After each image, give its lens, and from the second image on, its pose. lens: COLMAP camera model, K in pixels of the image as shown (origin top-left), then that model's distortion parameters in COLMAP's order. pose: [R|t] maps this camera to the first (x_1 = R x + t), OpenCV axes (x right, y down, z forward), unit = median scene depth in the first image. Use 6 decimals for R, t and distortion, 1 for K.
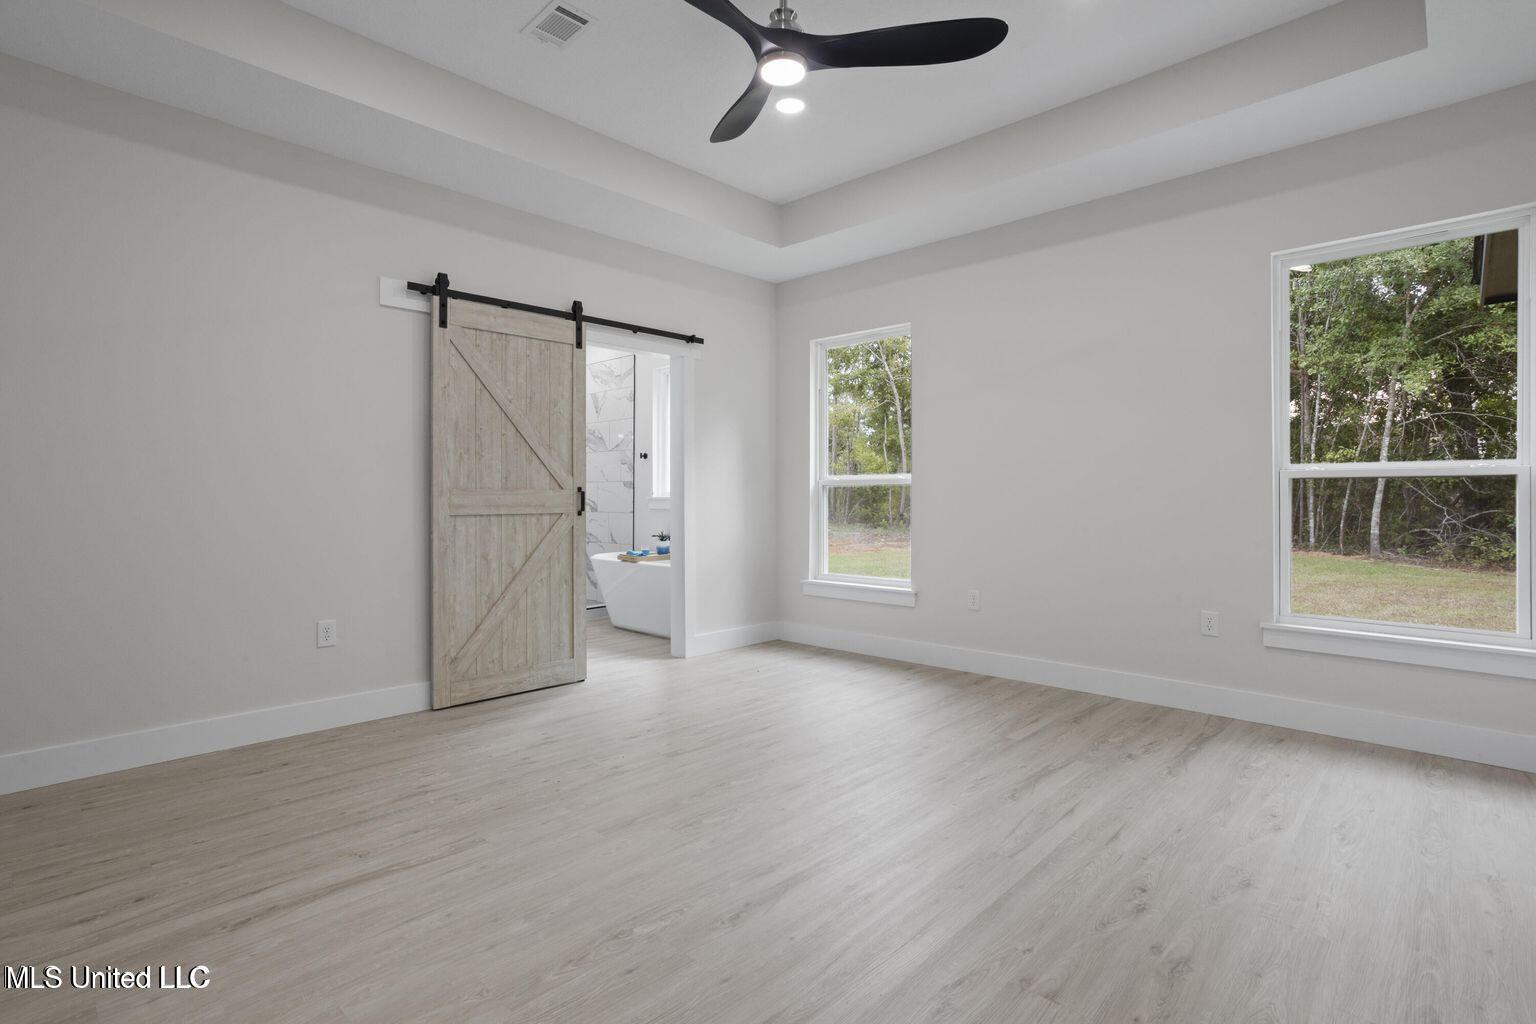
lens RADIAL K [[738.4, 0, 767.6], [0, 738.4, 504.0], [0, 0, 1]] dist [-0.000073, 0.000199]
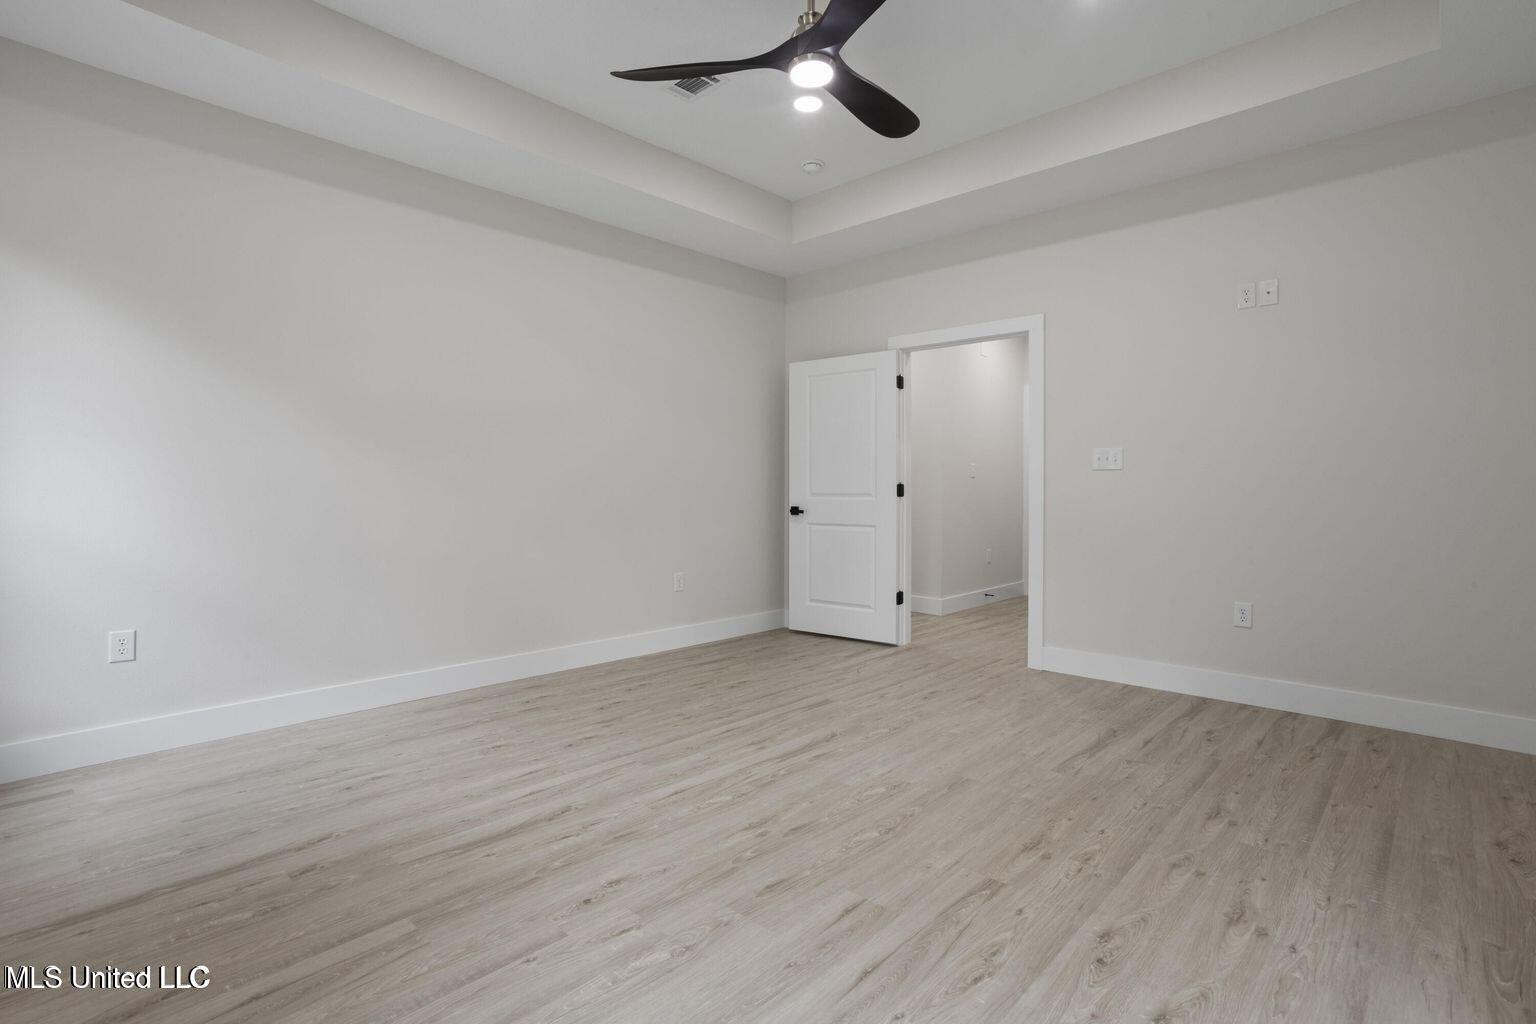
lens RADIAL K [[738.4, 0, 766.7], [0, 738.4, 507.0], [0, 0, 1]] dist [-0.000073, 0.000199]
pose [[-0.999995, -0.000115, -0.003302, 0.078687], [-0.000229, 0.999394, 0.034796, -0.015823], [0.003296, 0.034796, -0.999389, 1.827982]]
